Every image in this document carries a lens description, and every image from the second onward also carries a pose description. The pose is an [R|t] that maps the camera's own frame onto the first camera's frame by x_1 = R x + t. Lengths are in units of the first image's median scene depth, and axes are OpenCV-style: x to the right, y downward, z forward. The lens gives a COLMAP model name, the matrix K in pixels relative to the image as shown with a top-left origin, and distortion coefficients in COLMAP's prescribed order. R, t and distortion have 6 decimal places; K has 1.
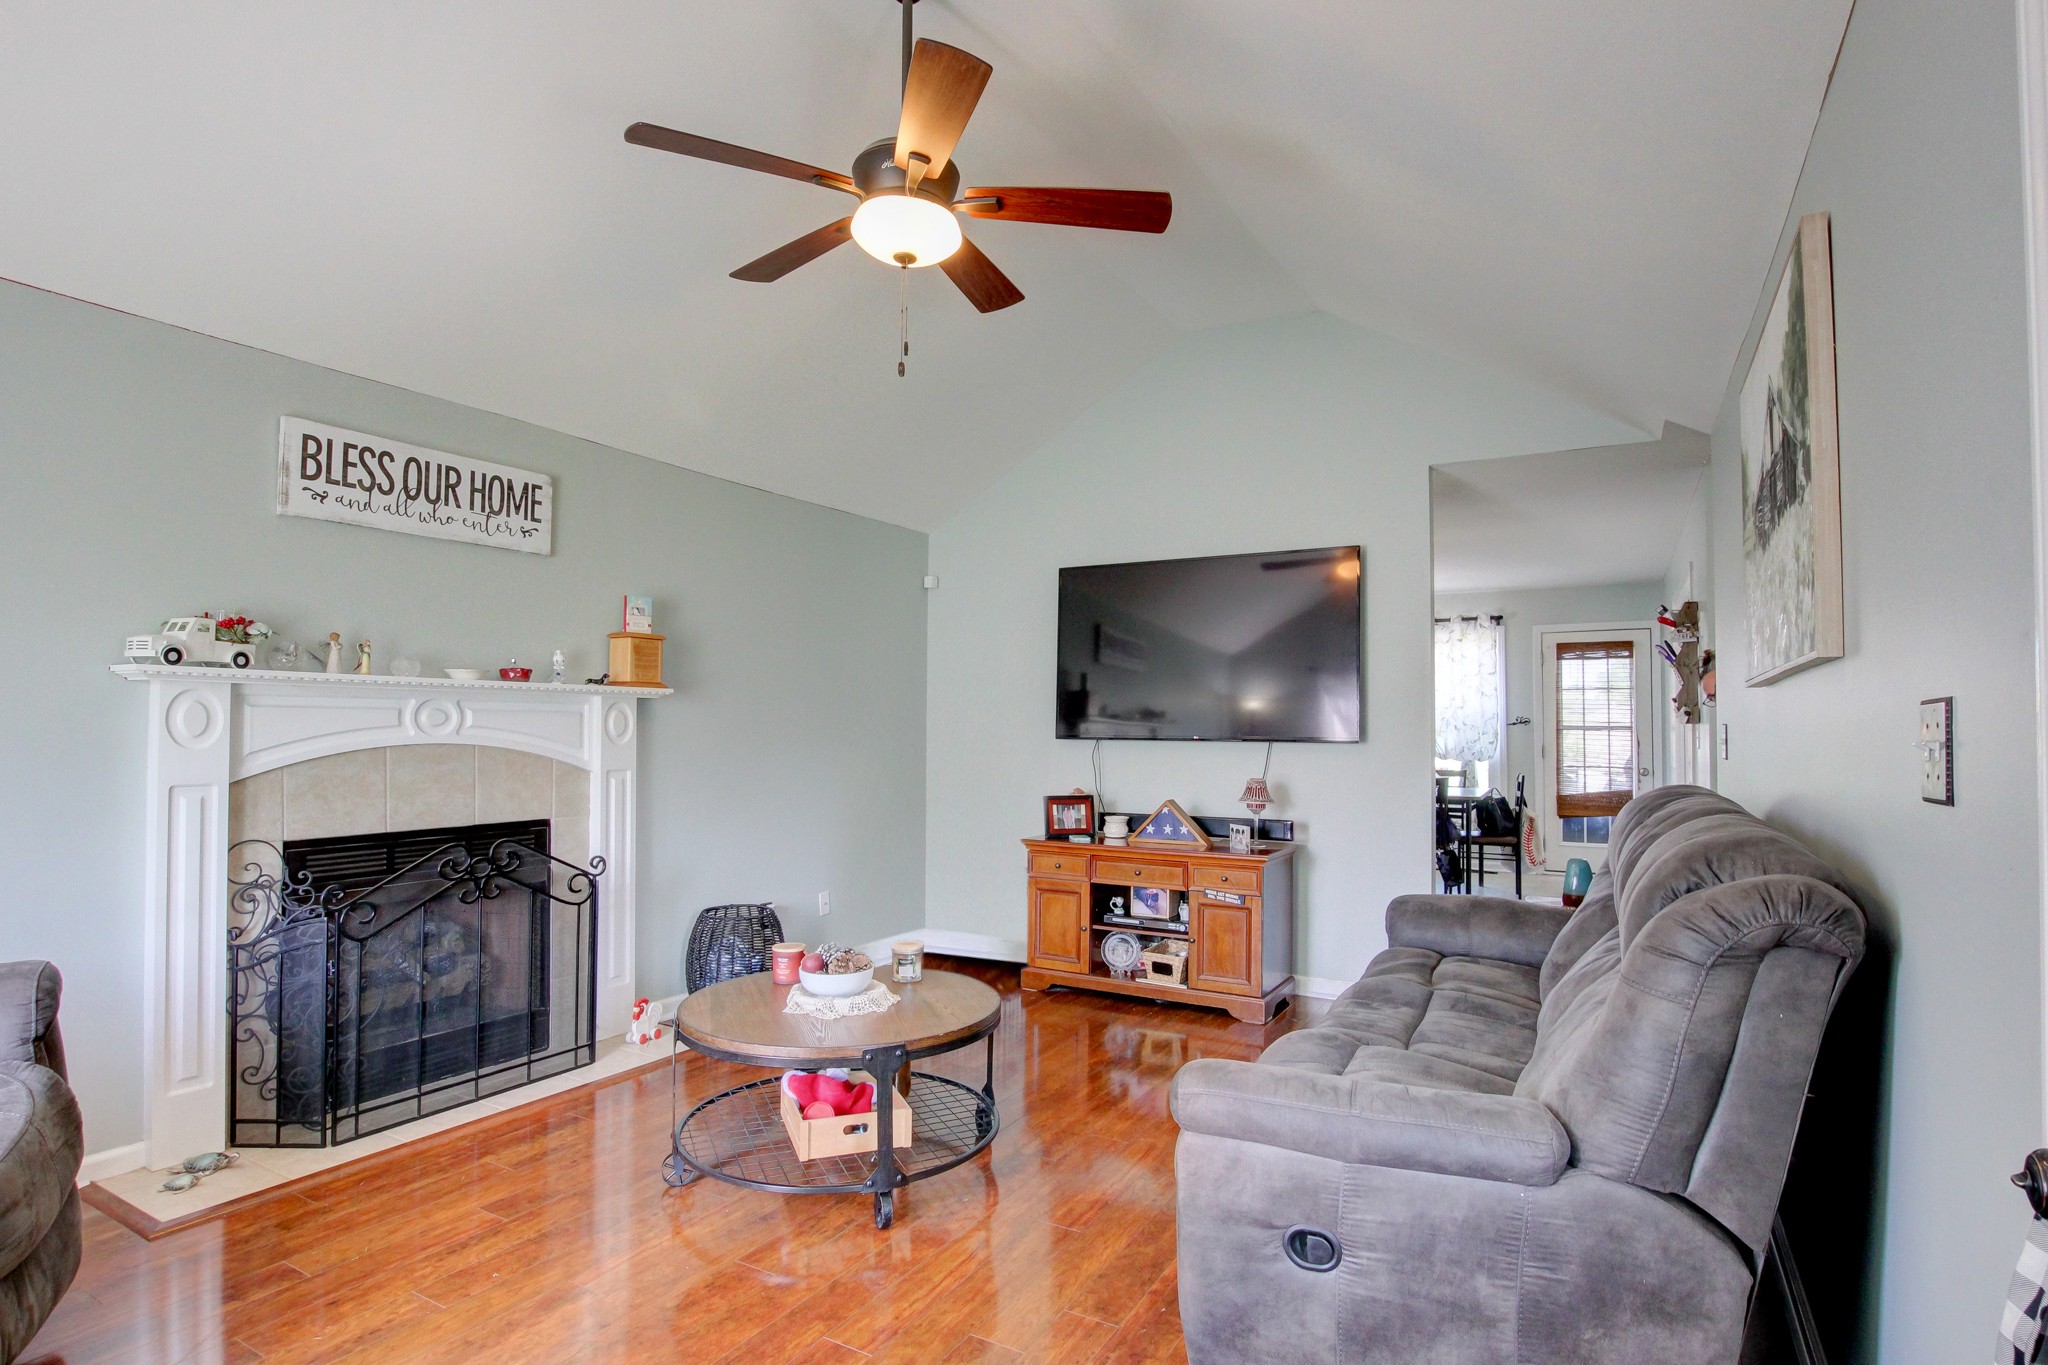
lens RADIAL K [[1011.8, 0, 1024.0], [0, 1011.8, 682.5], [0, 0, 1]] dist [-0.000283, 0.000322]
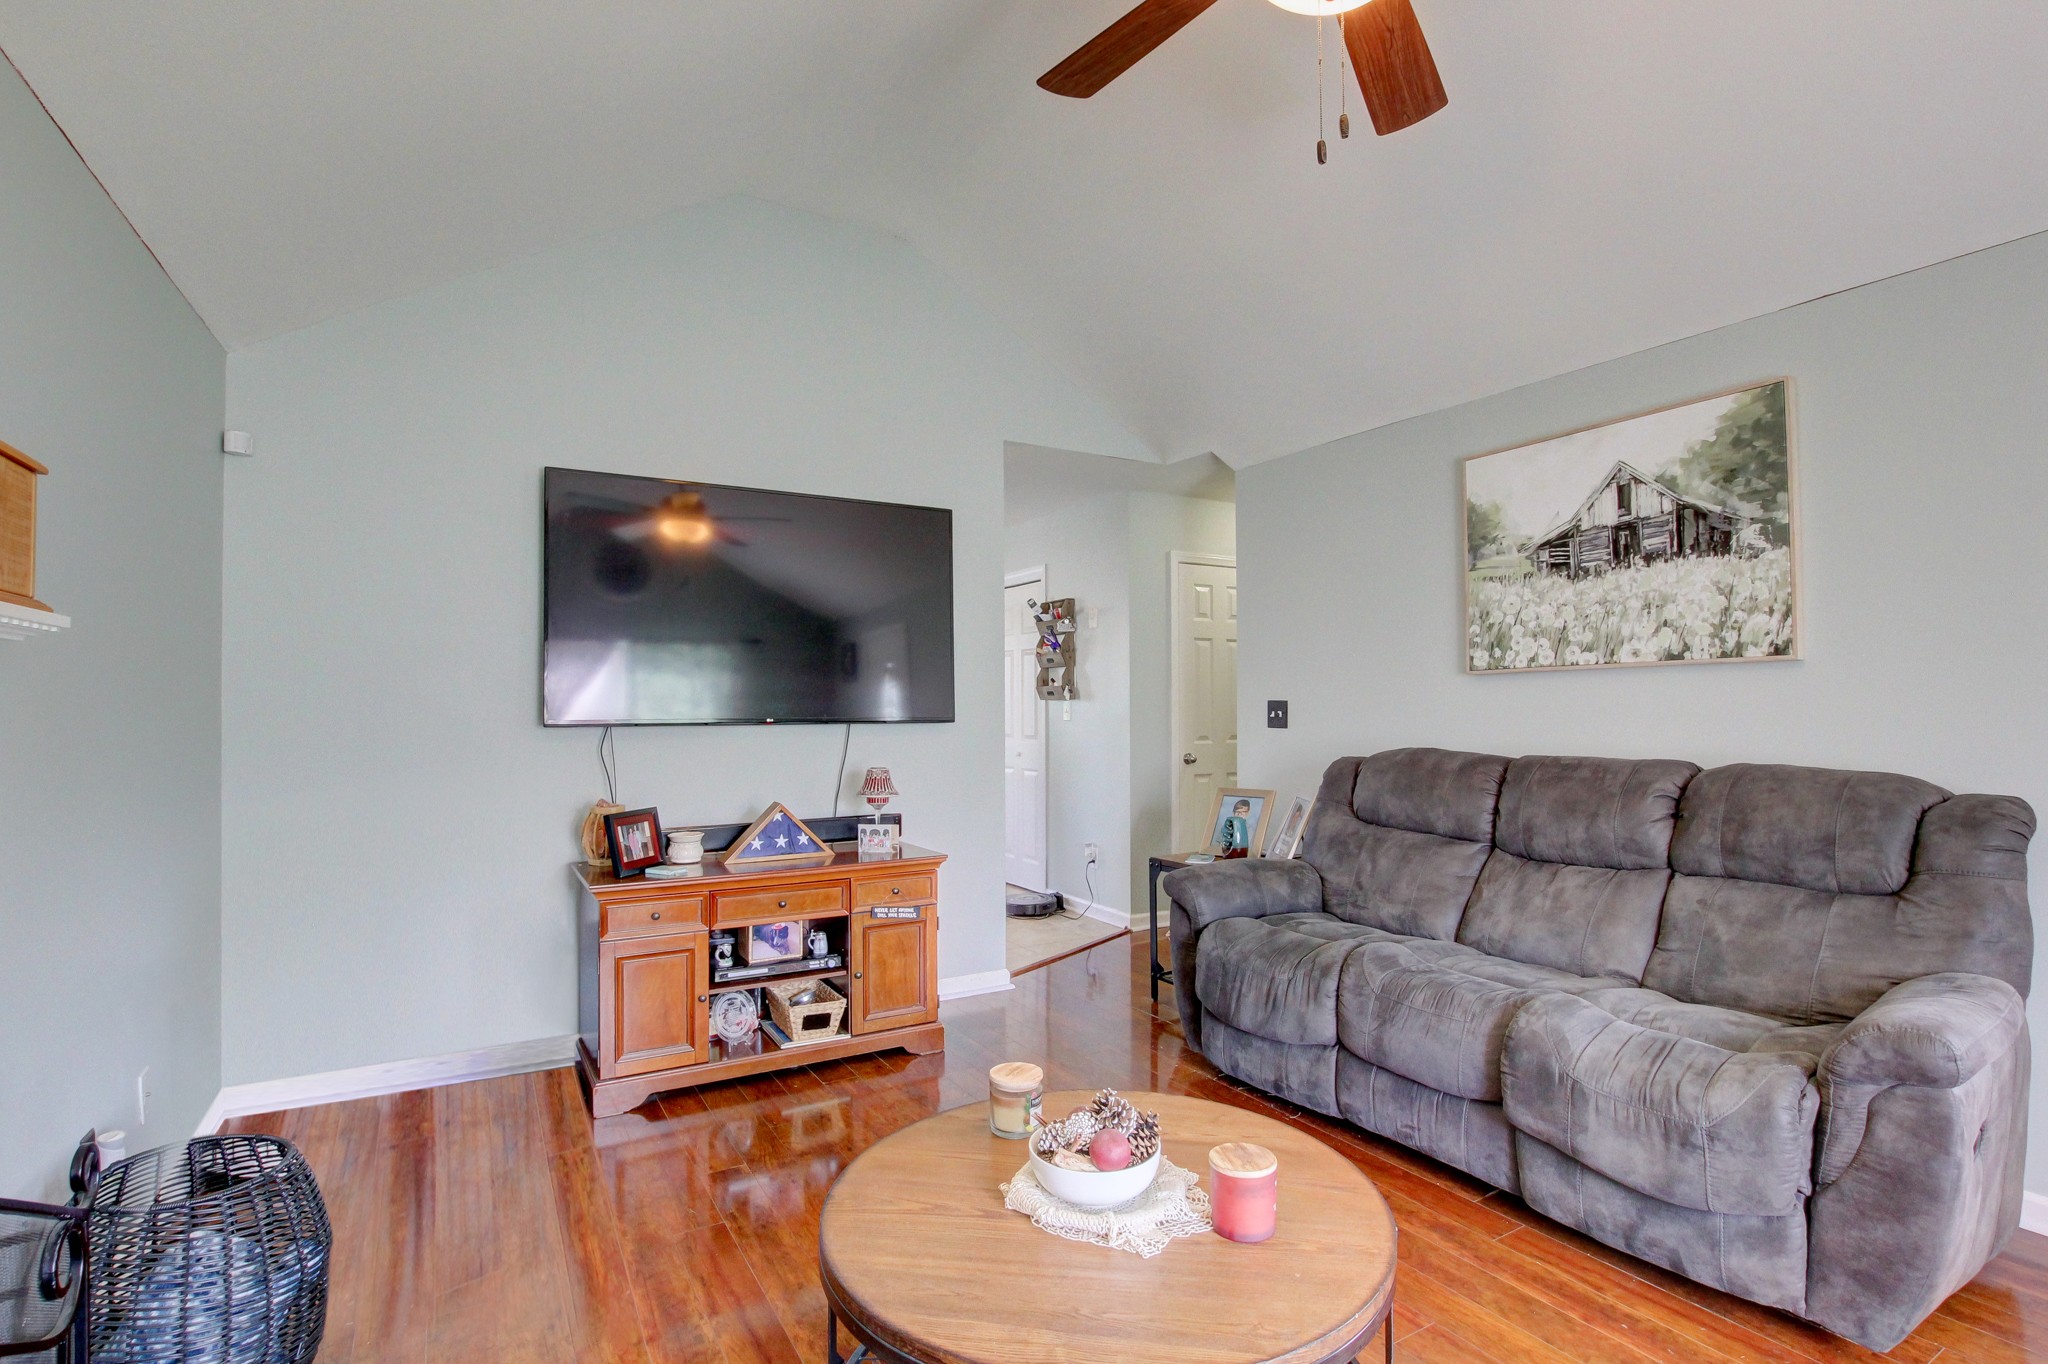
lens RADIAL K [[1011.8, 0, 1024.0], [0, 1011.8, 682.0], [0, 0, 1]] dist [-0.000283, 0.000322]
pose [[0.513157, 0.011249, 0.858221, -0.532797], [-0.029899, 0.999542, 0.004776, 0.019721], [-0.857774, -0.028111, 0.513258, 0.572804]]
